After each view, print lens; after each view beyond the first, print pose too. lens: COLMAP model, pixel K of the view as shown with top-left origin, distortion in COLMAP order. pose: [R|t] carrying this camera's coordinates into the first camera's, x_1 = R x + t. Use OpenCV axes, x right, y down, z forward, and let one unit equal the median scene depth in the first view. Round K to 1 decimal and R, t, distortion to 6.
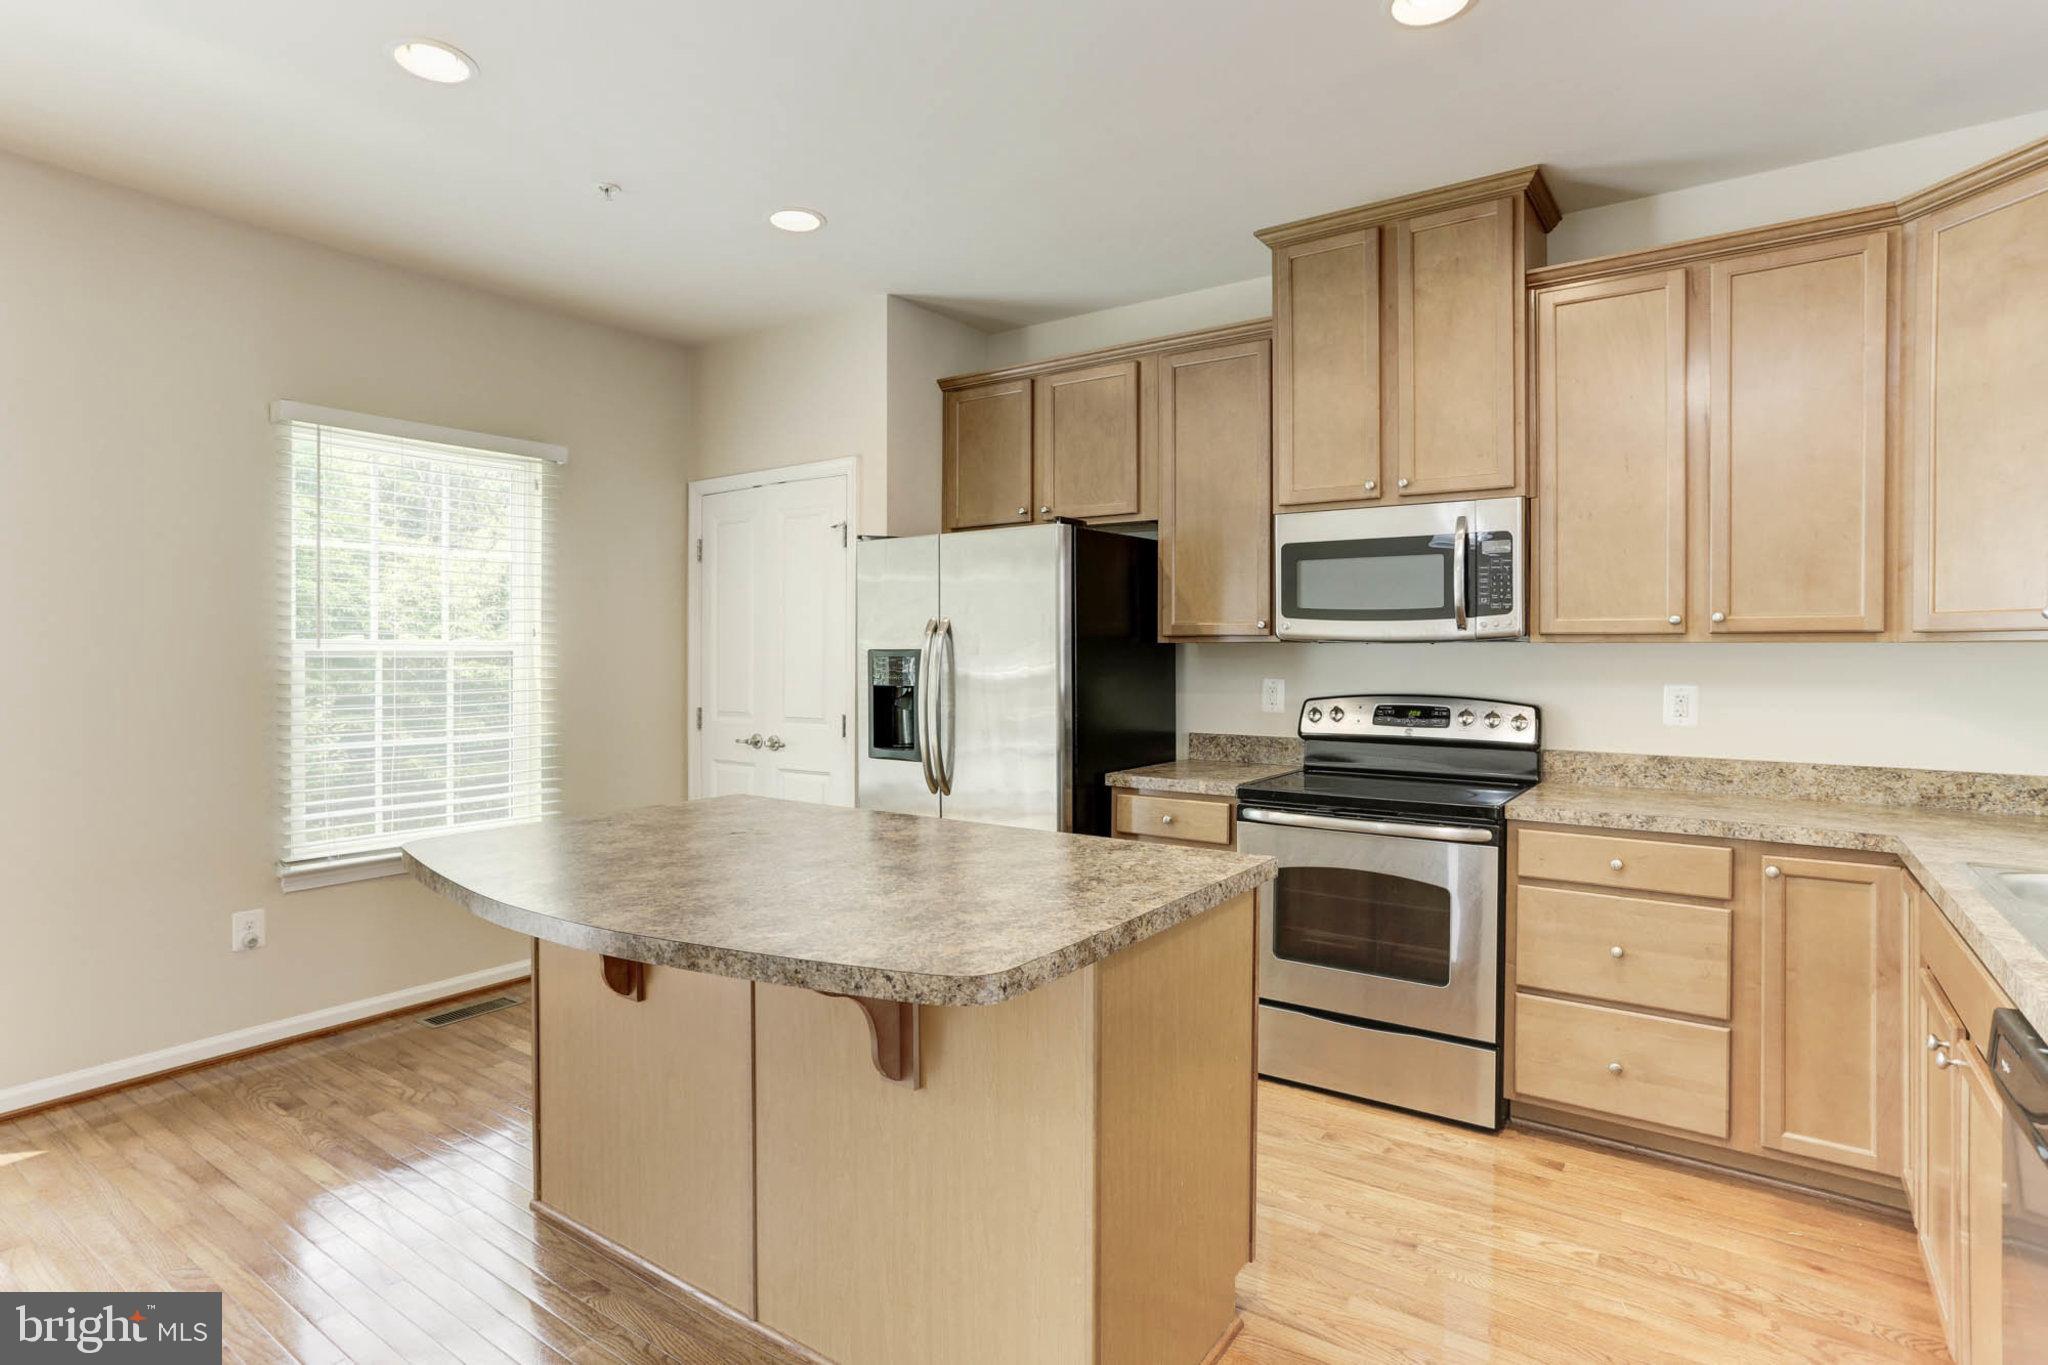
lens RADIAL K [[1004.6, 0, 1074.7], [0, 1004.6, 658.4], [0, 0, 1]] dist [-0.044900, 0.020720]
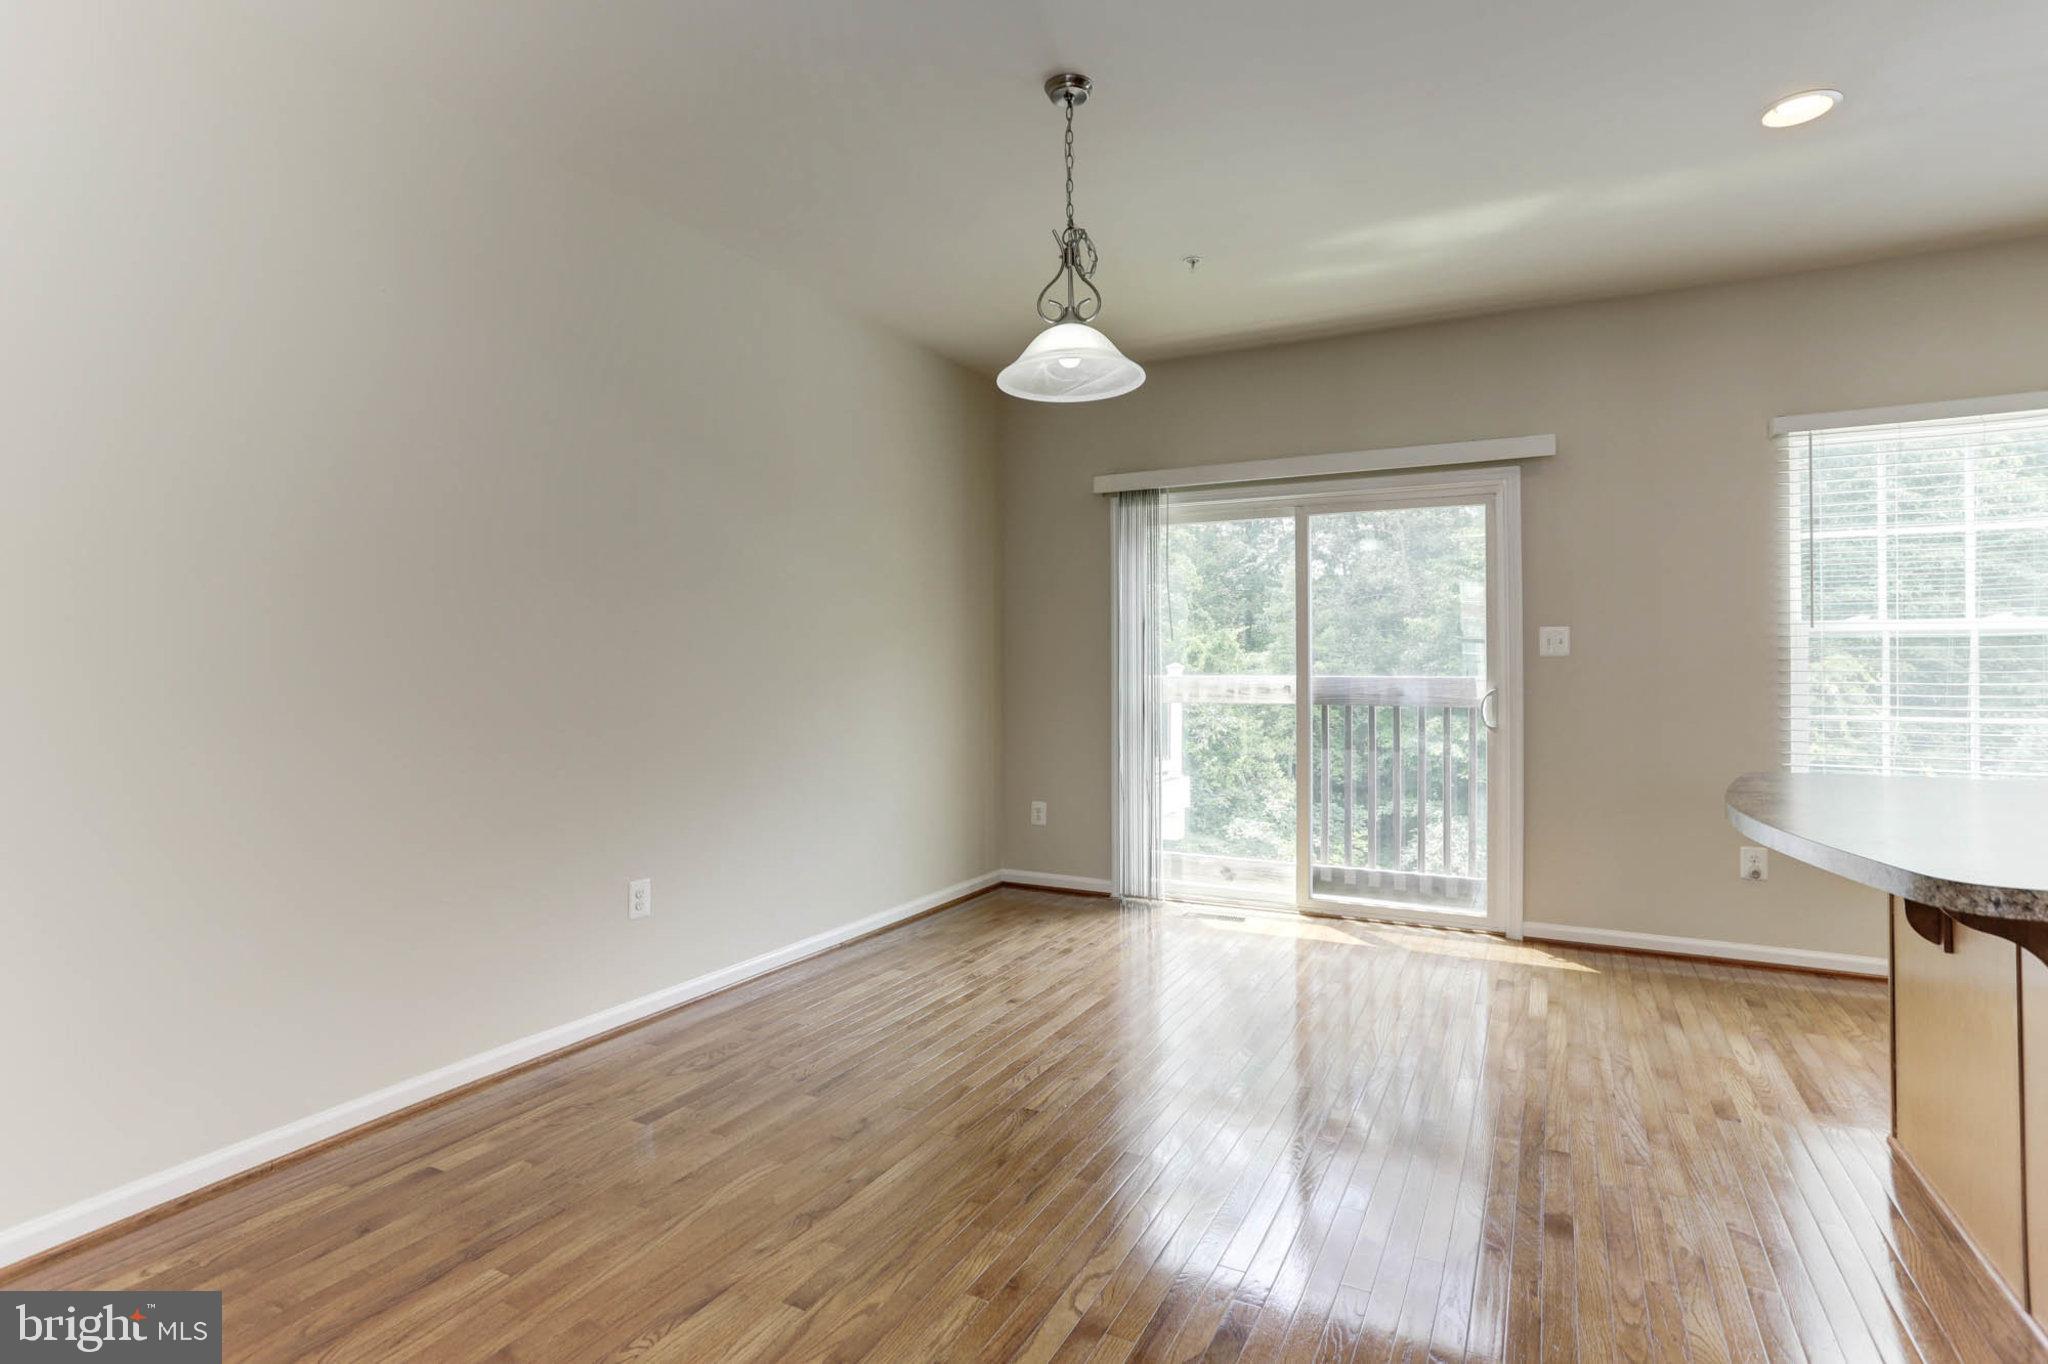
lens RADIAL K [[1041.2, 0, 1011.9], [0, 1041.2, 670.1], [0, 0, 1]] dist [-0.009861, 0.007491]
pose [[0.100347, 0.001646, -0.994951, 0.339528], [0.000715, 0.999998, 0.001727, 0.037186], [0.994952, -0.000885, 0.100346, -0.032549]]
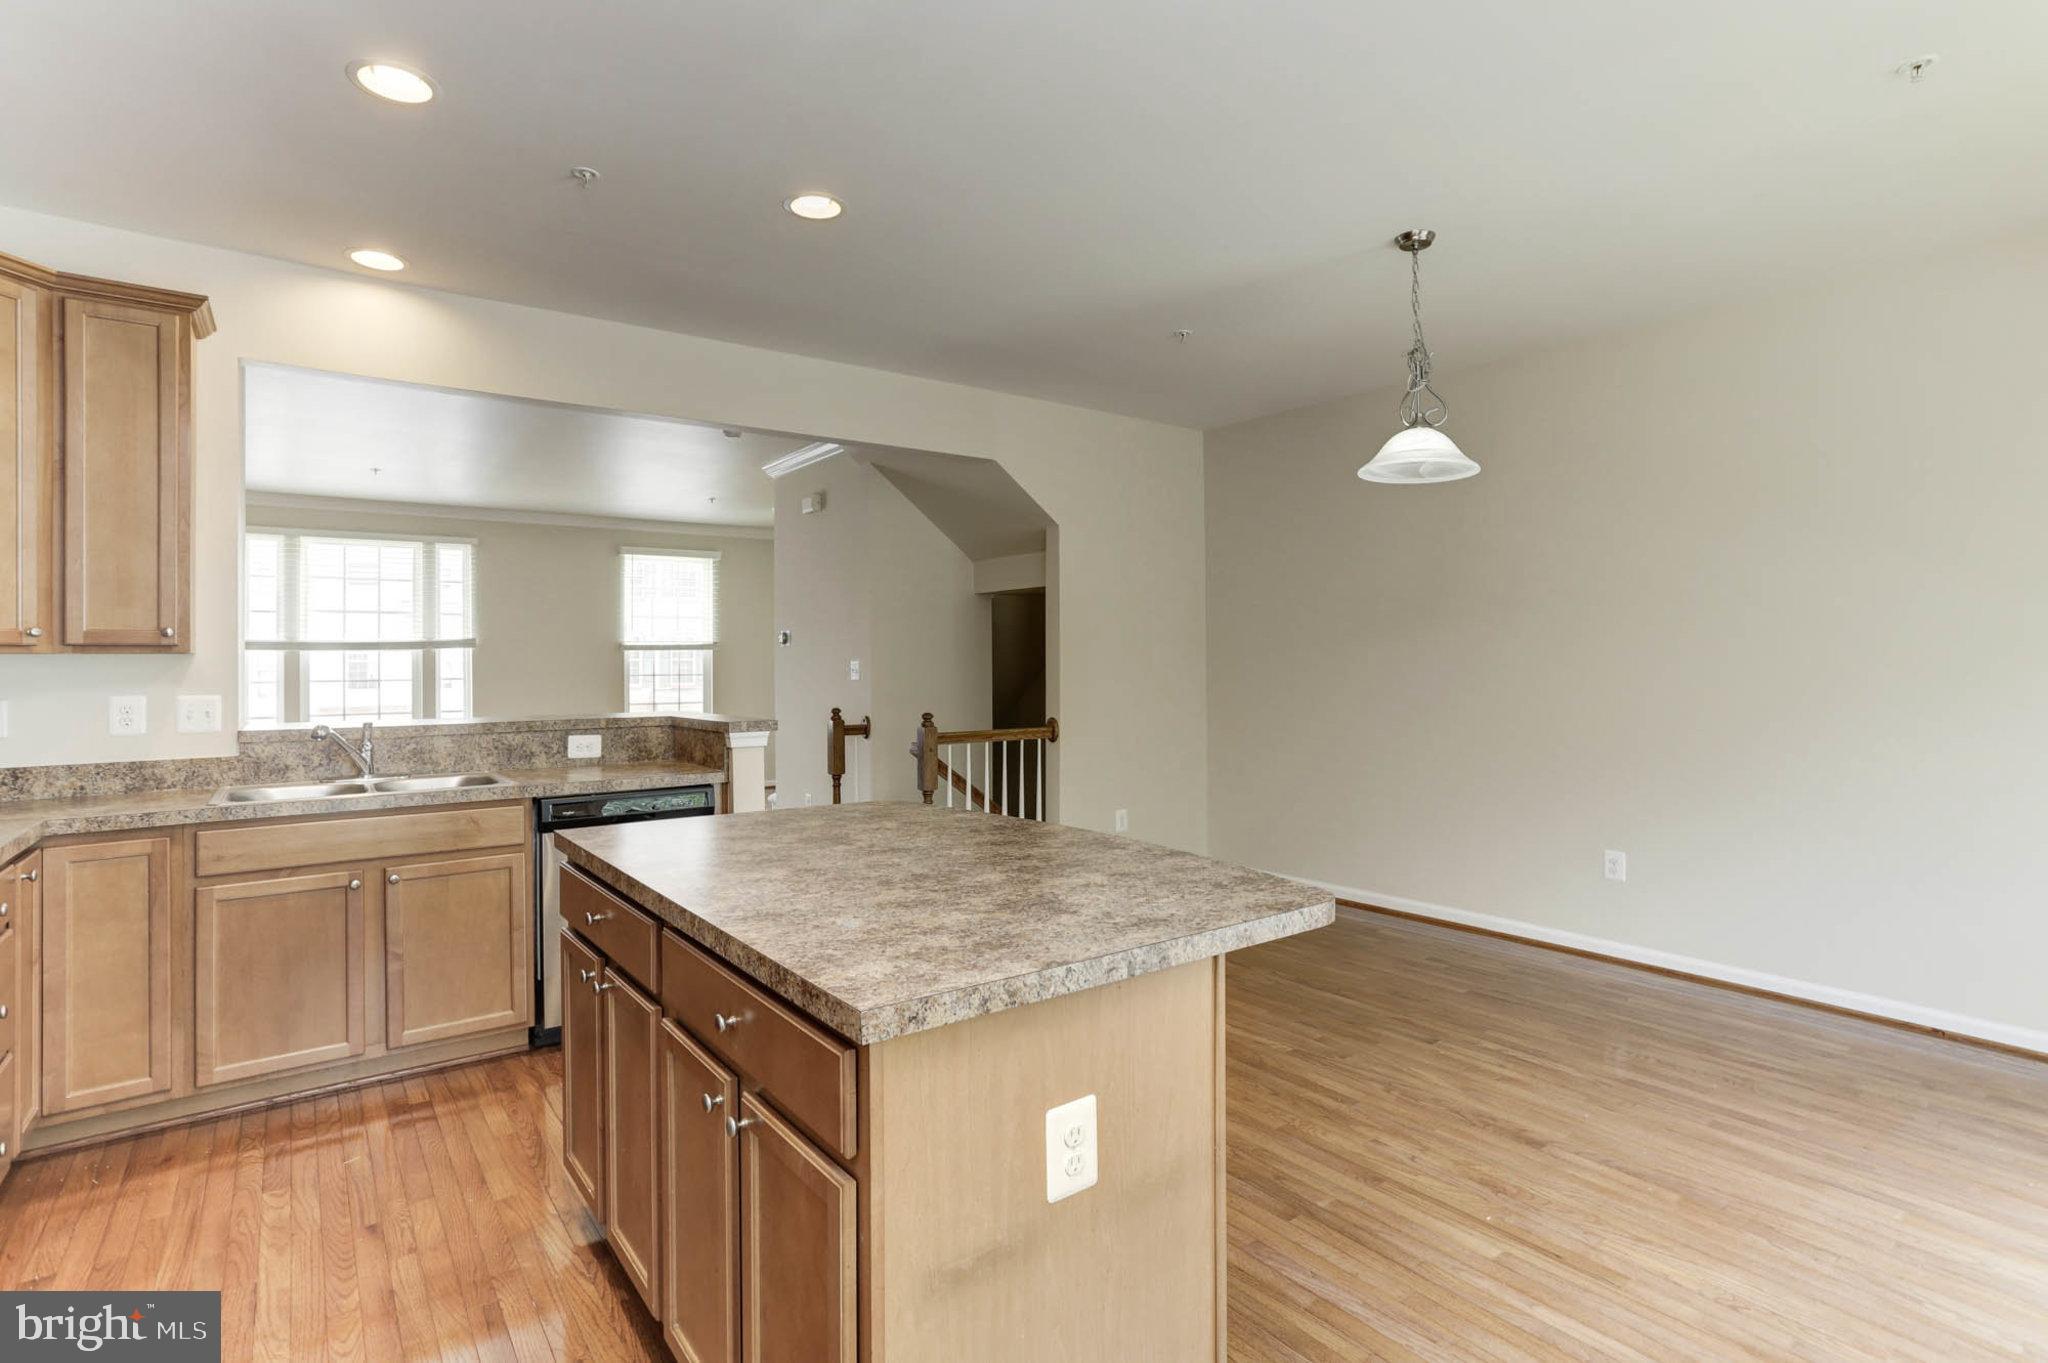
lens RADIAL K [[1041.2, 0, 1061.5], [0, 1041.2, 658.5], [0, 0, 1]] dist [-0.009861, 0.007491]
pose [[-0.948490, 0.001795, 0.316801, -0.486344], [0.002004, 0.999998, 0.000332, -0.007448], [-0.316800, 0.000950, -0.948492, 1.243761]]
